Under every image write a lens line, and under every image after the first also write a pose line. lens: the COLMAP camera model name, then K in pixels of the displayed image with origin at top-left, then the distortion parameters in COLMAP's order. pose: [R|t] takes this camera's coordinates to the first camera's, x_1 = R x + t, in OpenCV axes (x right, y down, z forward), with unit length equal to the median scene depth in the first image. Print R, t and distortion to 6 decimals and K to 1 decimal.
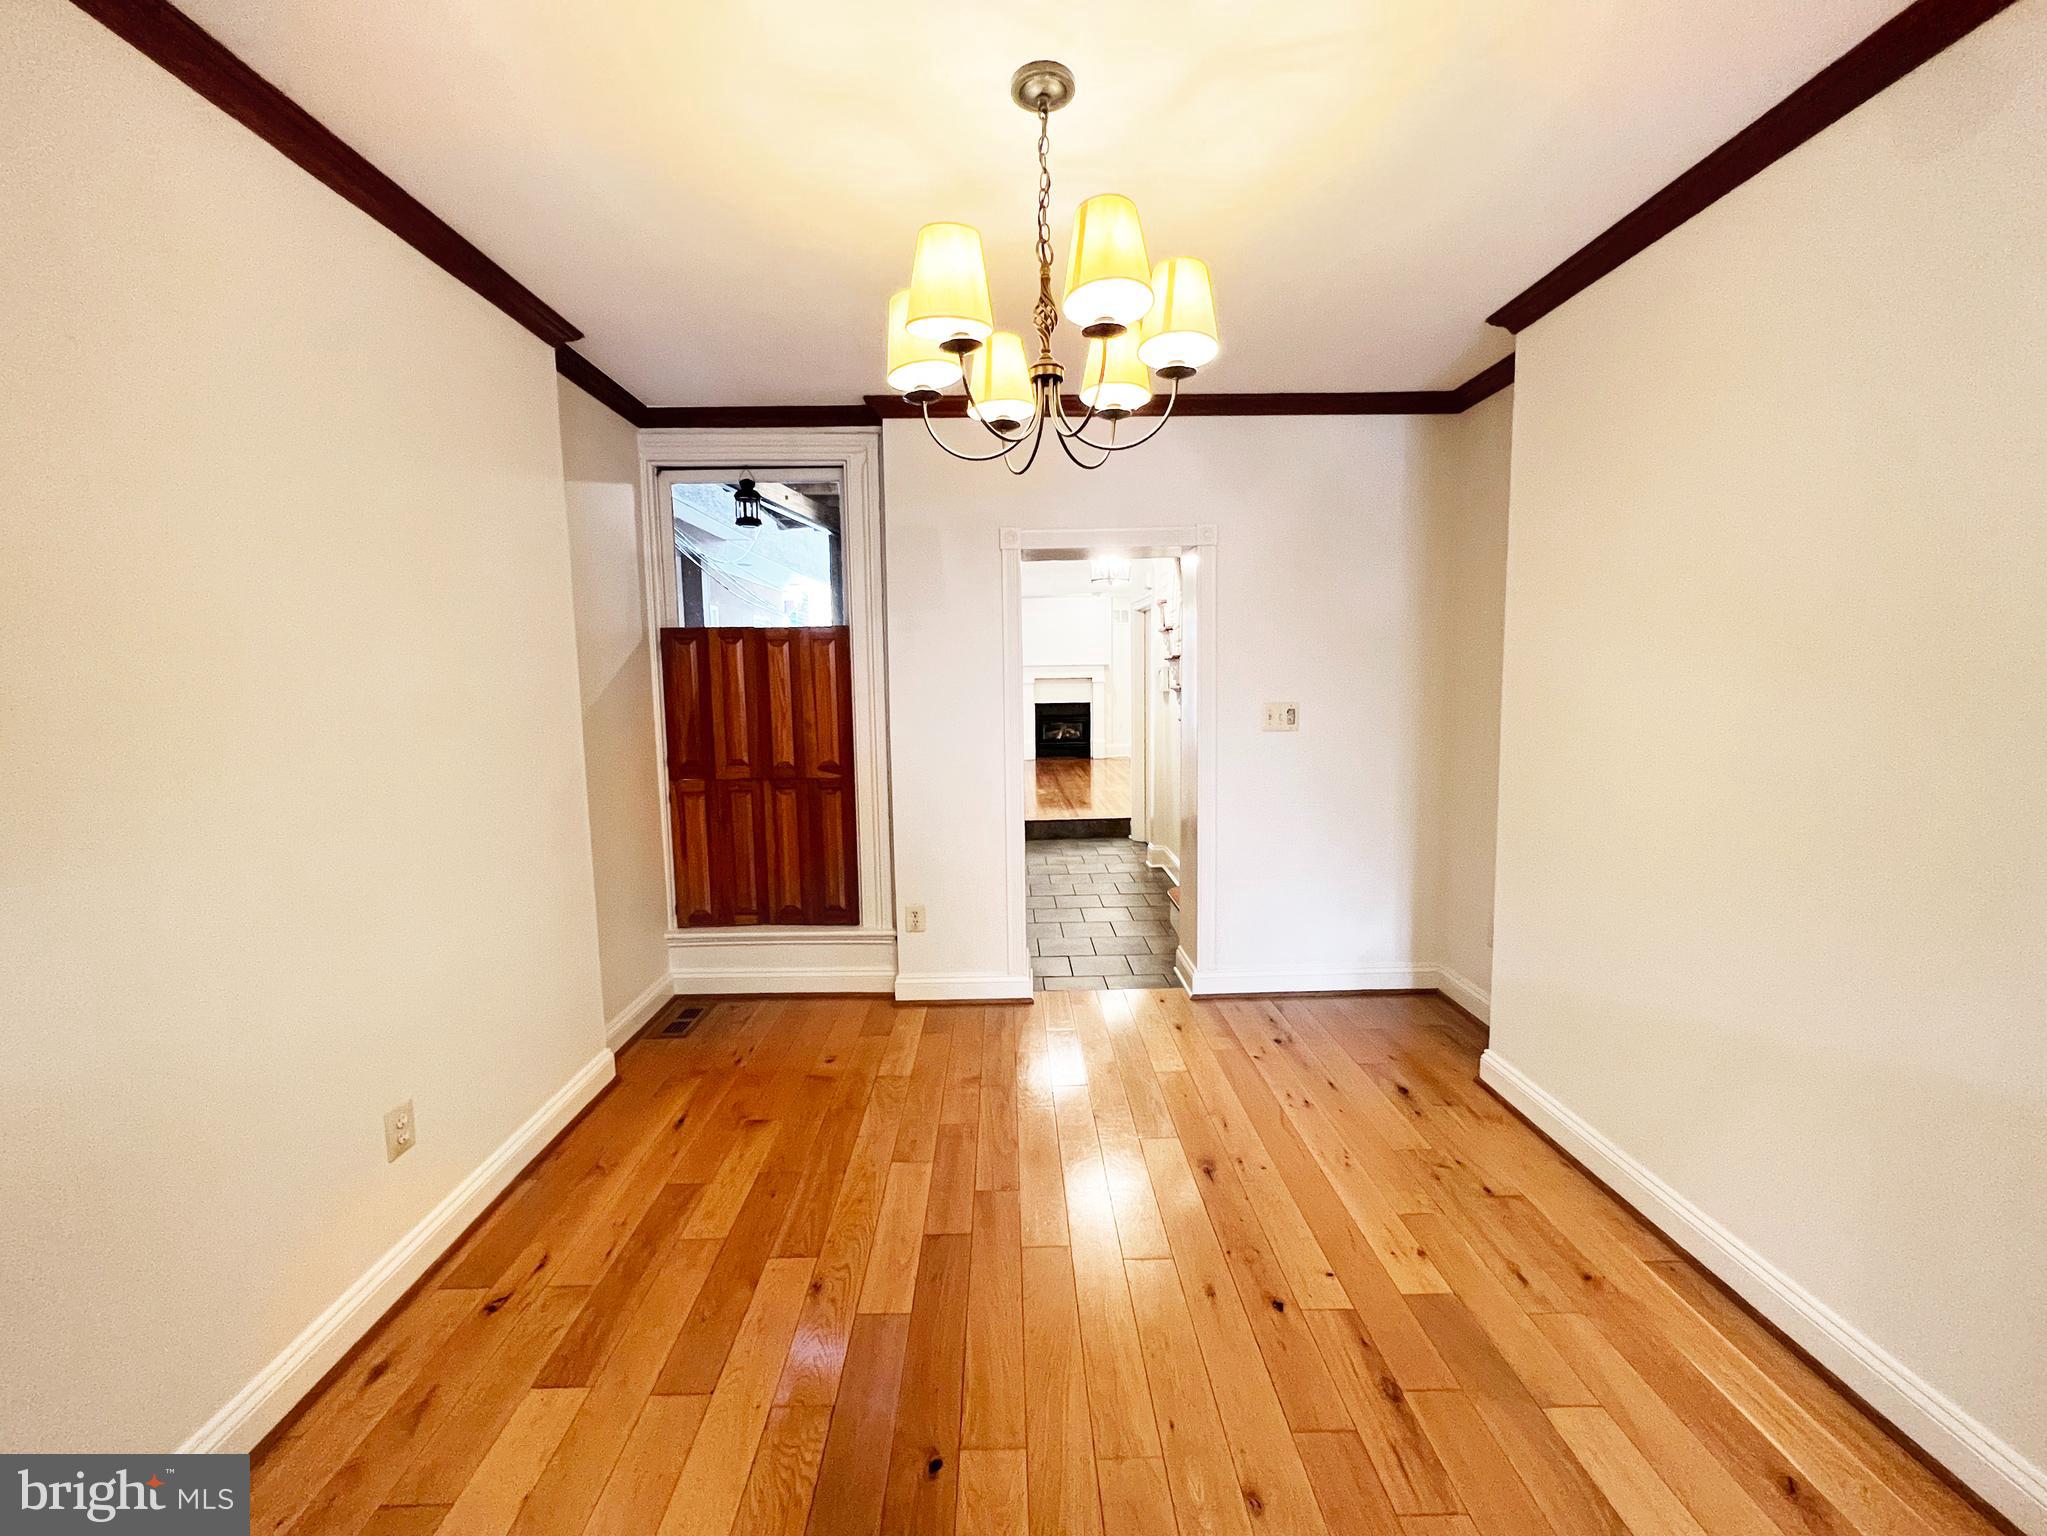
lens RADIAL K [[853.4, 0, 1021.0], [0, 853.4, 762.1], [0, 0, 1]] dist [-0.000772, 0.000551]
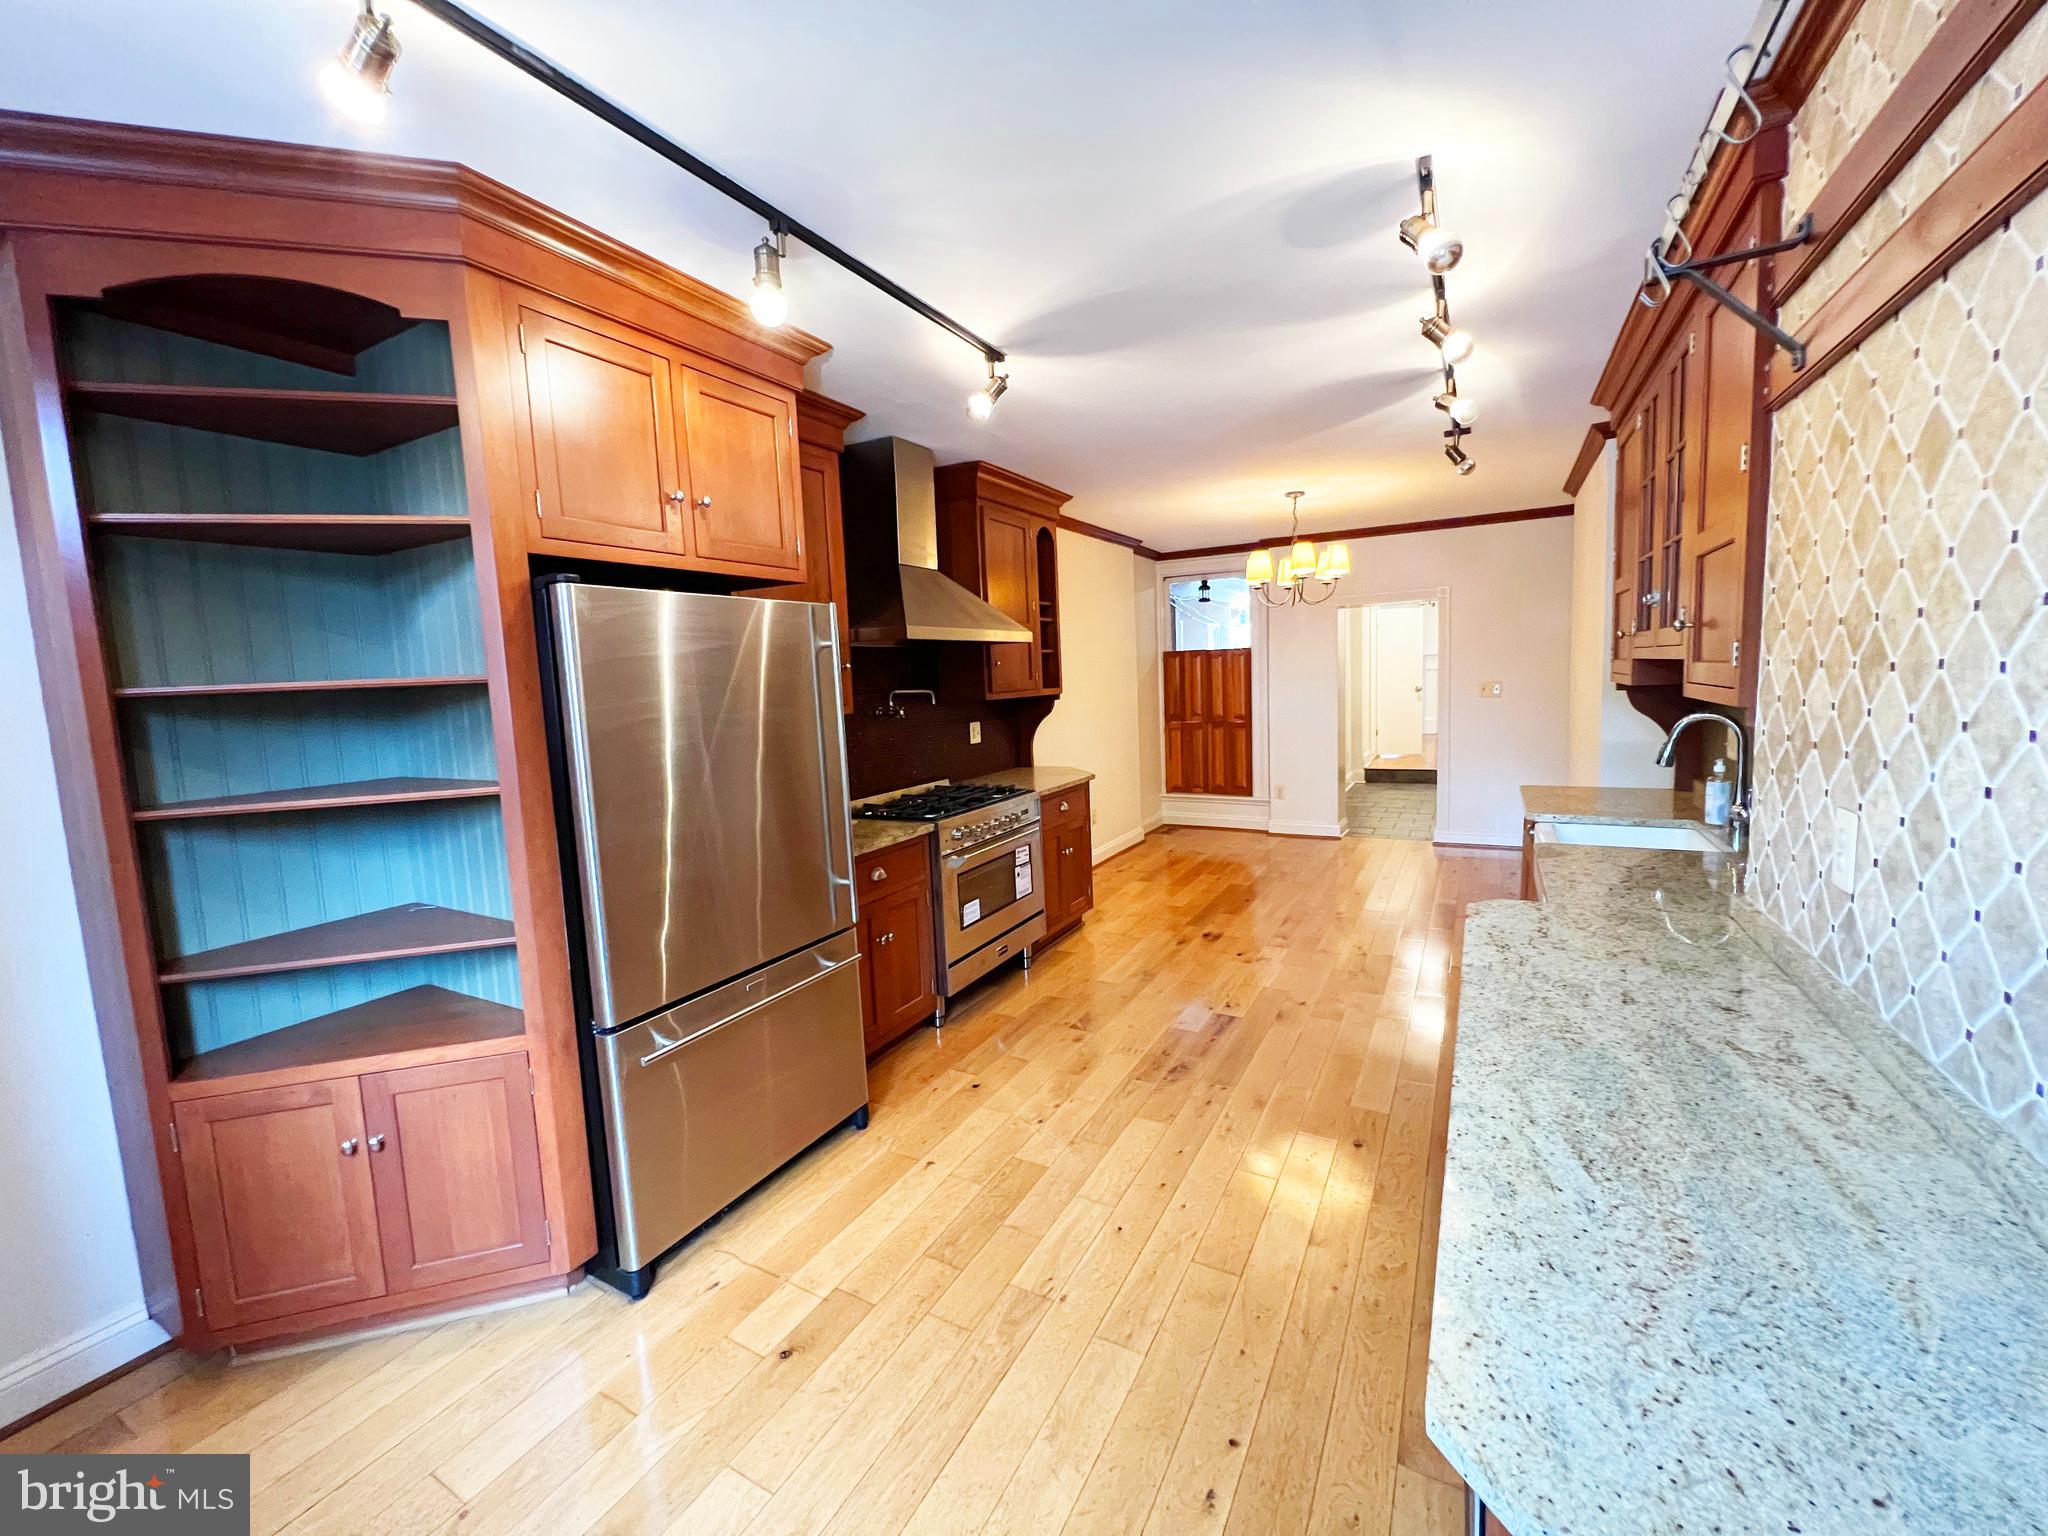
lens RADIAL K [[853.8, 0, 1021.5], [0, 853.8, 762.1], [0, 0, 1]] dist [-0.000772, 0.000551]
pose [[0.869564, 0.021581, -0.493349, 0.328642], [-0.033083, 0.999346, -0.014596, 0.161008], [0.492711, 0.029013, 0.869709, -1.022095]]
